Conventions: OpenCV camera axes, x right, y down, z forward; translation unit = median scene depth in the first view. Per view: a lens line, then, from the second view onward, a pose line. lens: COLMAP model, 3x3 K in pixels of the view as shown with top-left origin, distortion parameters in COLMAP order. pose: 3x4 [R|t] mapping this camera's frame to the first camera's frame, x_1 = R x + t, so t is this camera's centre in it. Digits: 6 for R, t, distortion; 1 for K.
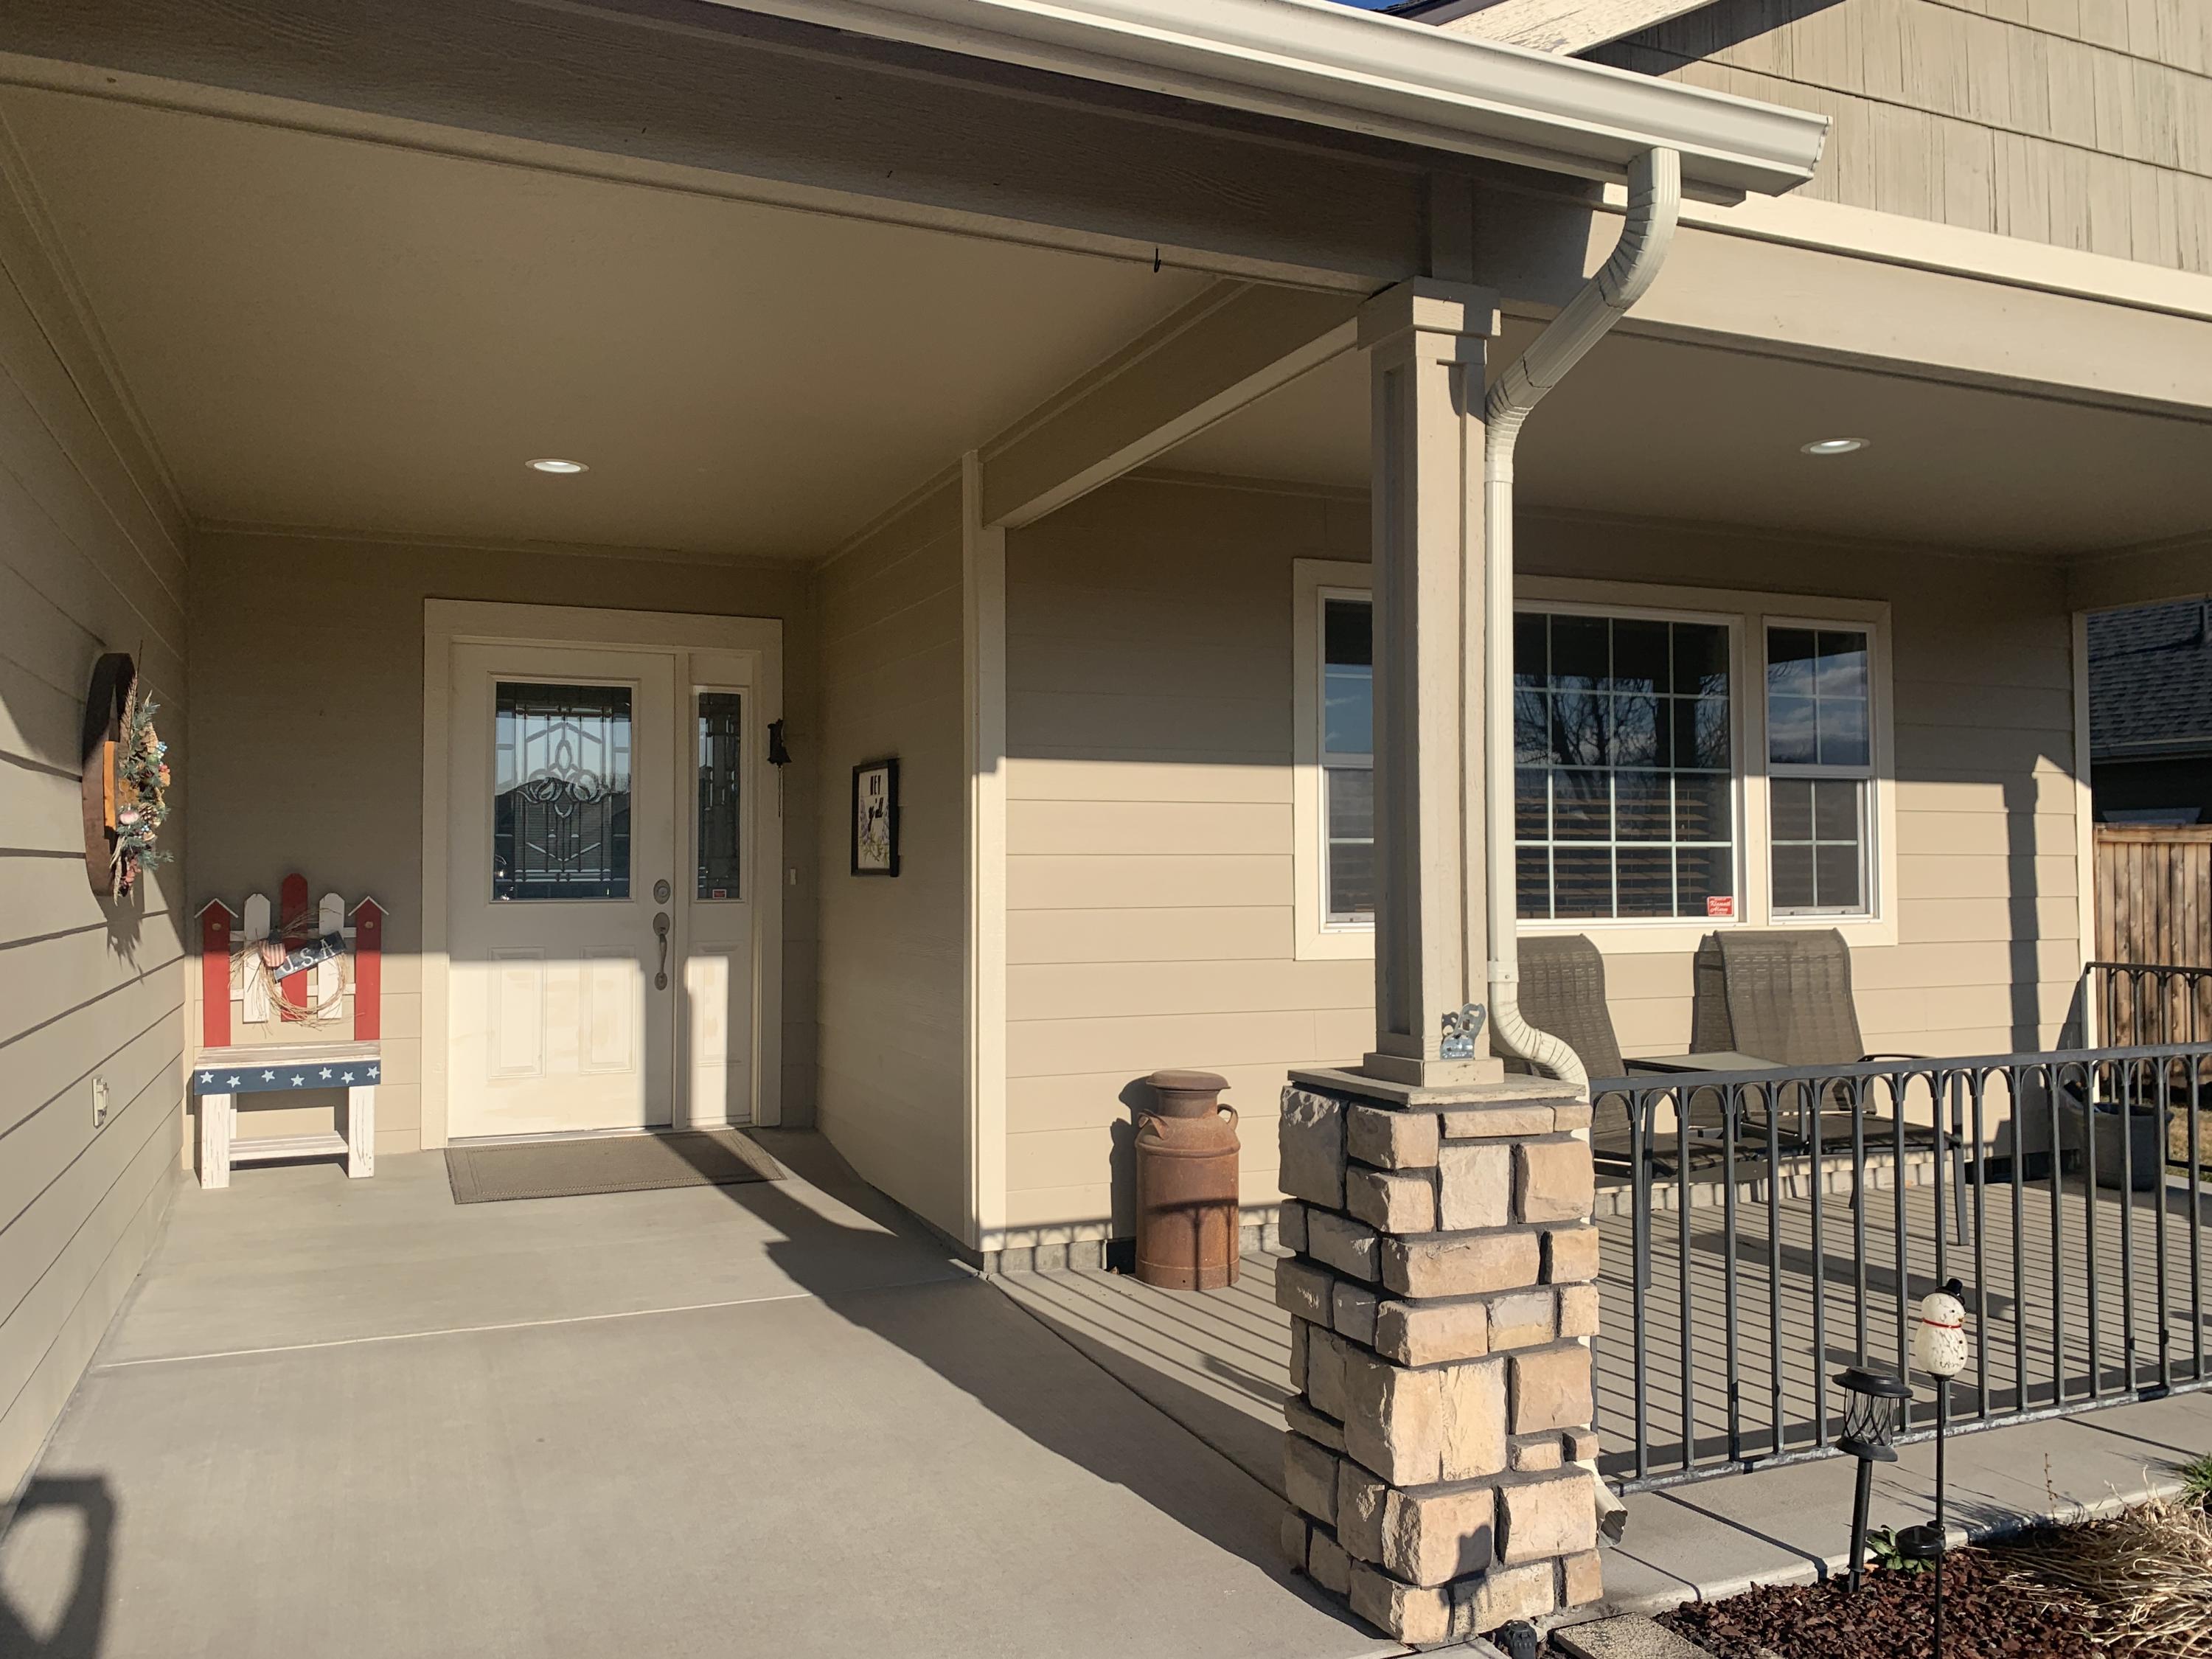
lens RADIAL K [[1692.3, 0, 1080.8], [0, 1692.3, 823.6], [0, 0, 1]] dist [0.054215, -0.066417]
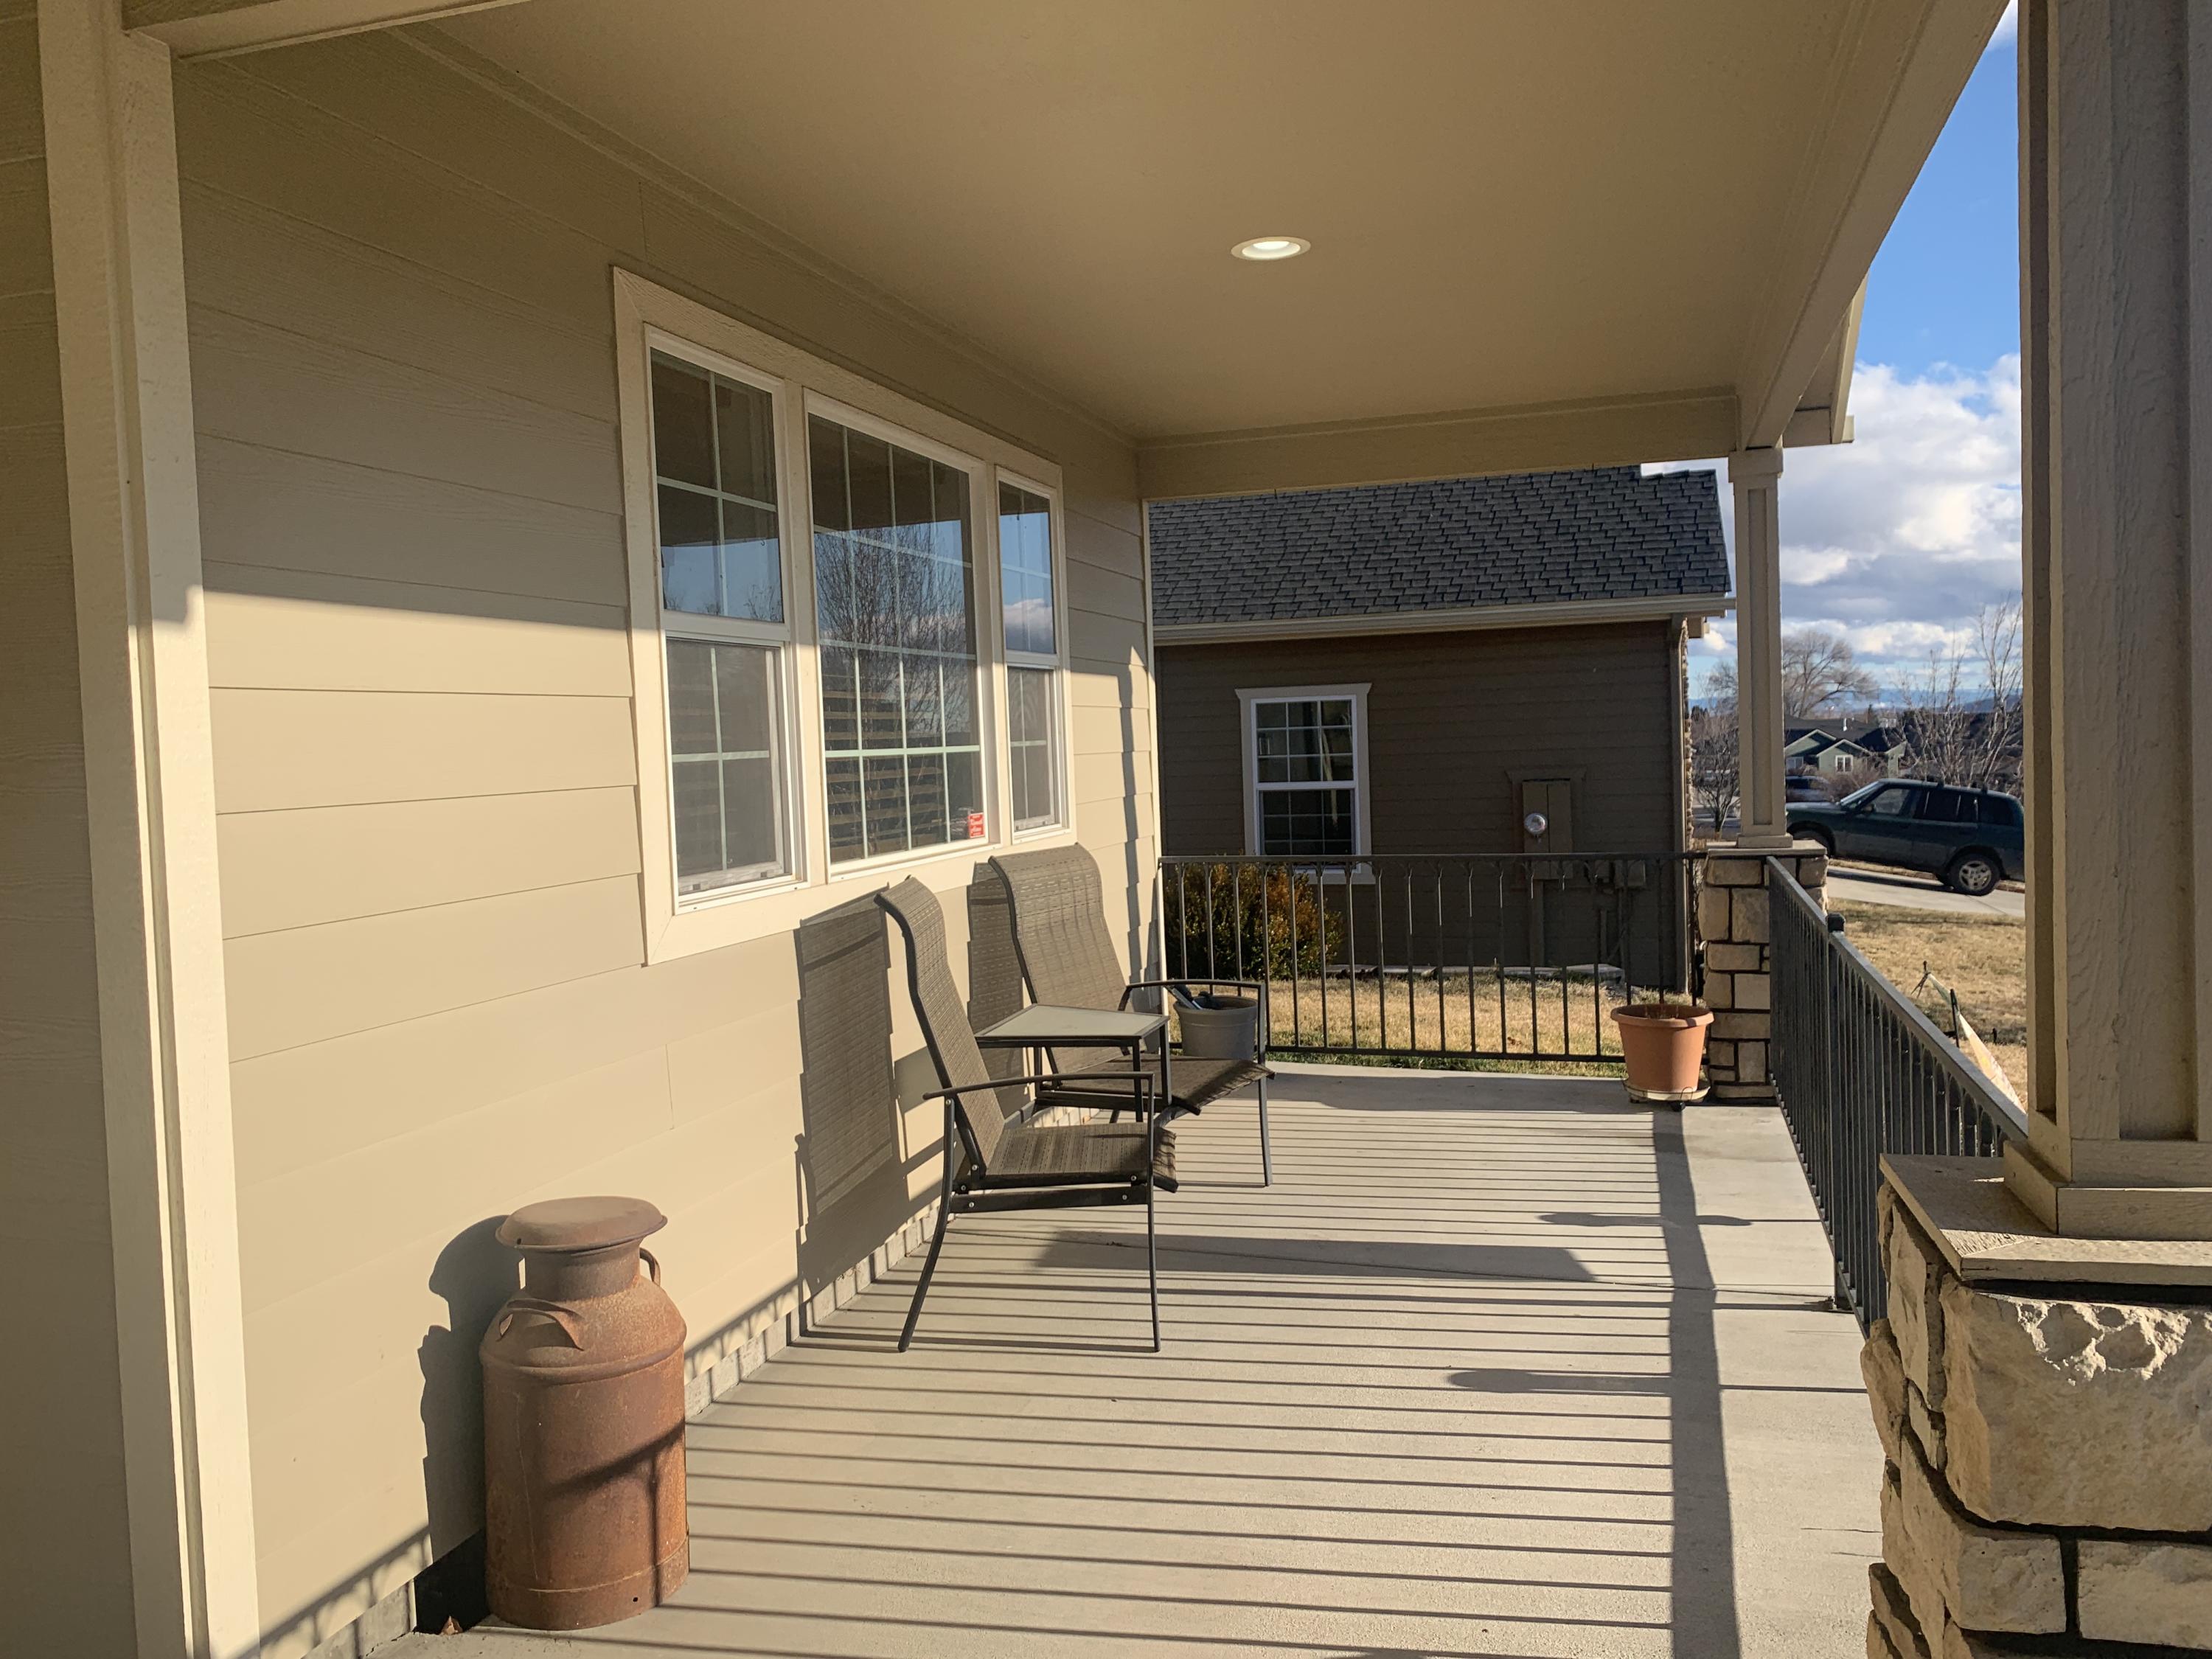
lens RADIAL K [[1692.3, 0, 1126.5], [0, 1692.3, 806.9], [0, 0, 1]] dist [0.054215, -0.066417]
pose [[0.636081, -0.051382, 0.769909, -0.230569], [0.012028, 0.998319, 0.056689, -0.005333], [-0.771528, -0.026799, 0.635630, 0.529949]]
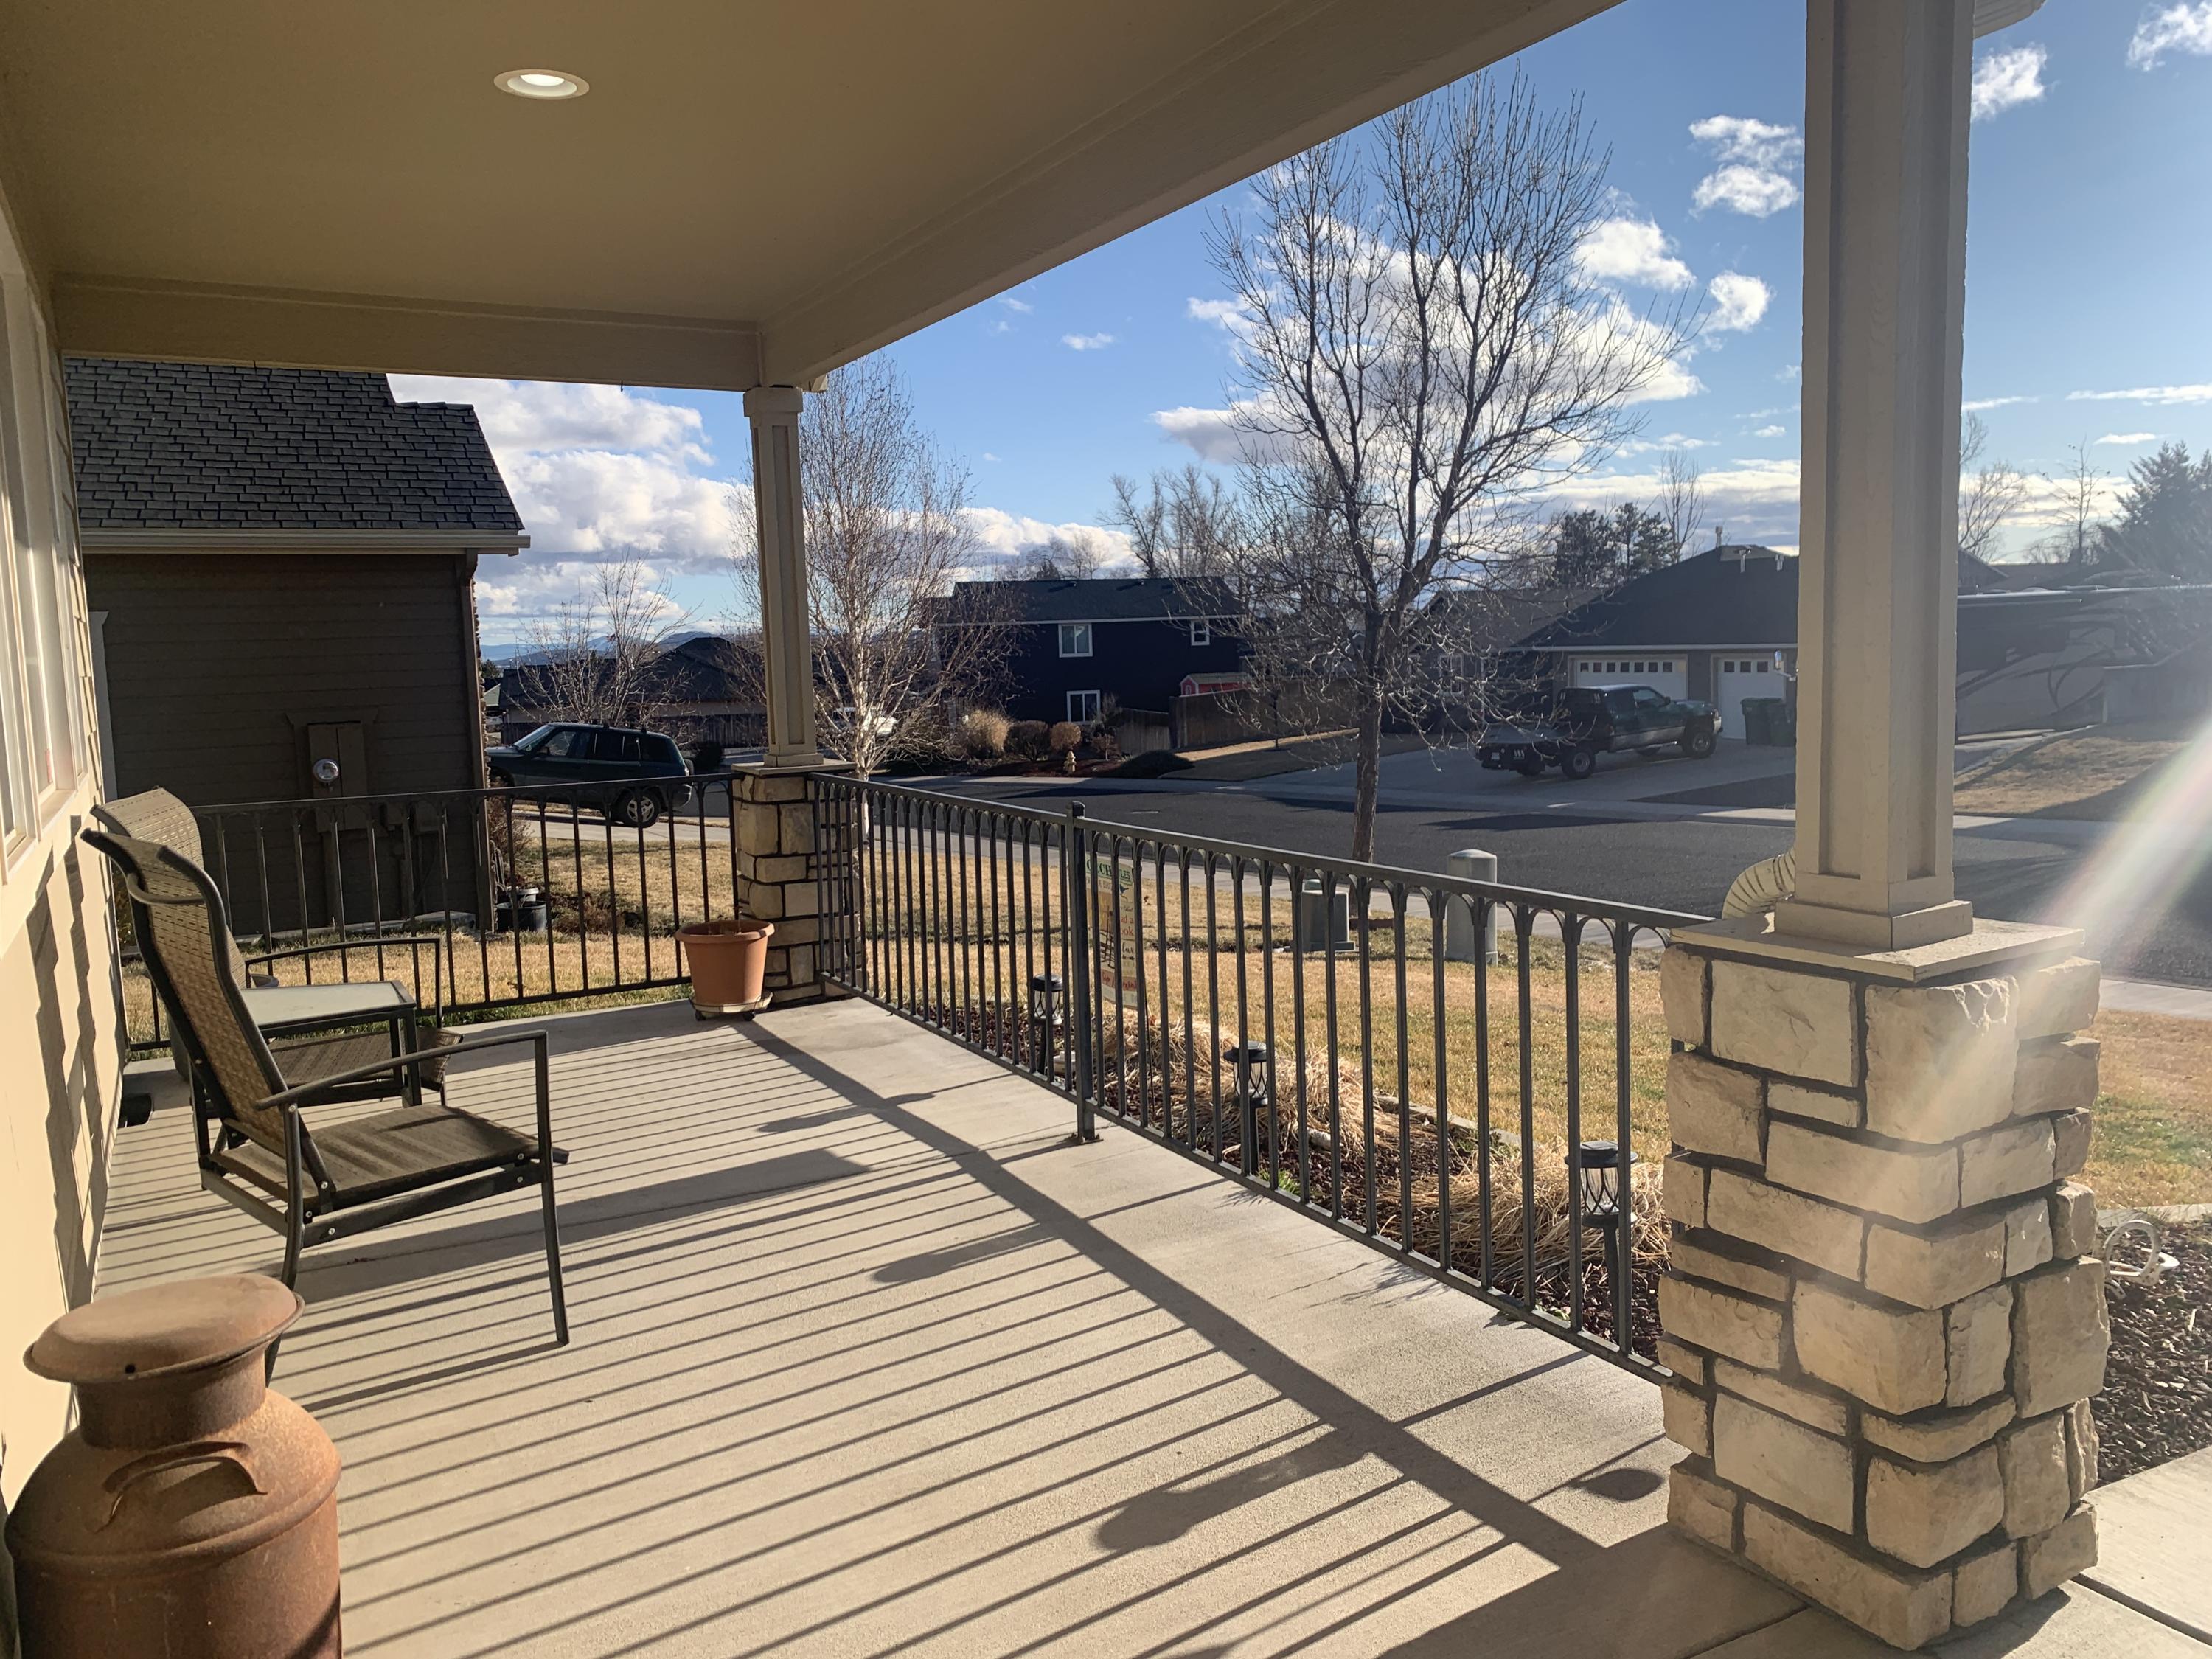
lens RADIAL K [[1692.3, 0, 1049.8], [0, 1692.3, 818.7], [0, 0, 1]] dist [0.054215, -0.066417]
pose [[-0.103596, -0.095322, 0.990041, -0.304997], [0.006371, 0.995313, 0.096496, 0.013820], [-0.994599, 0.016304, -0.102503, 0.865784]]
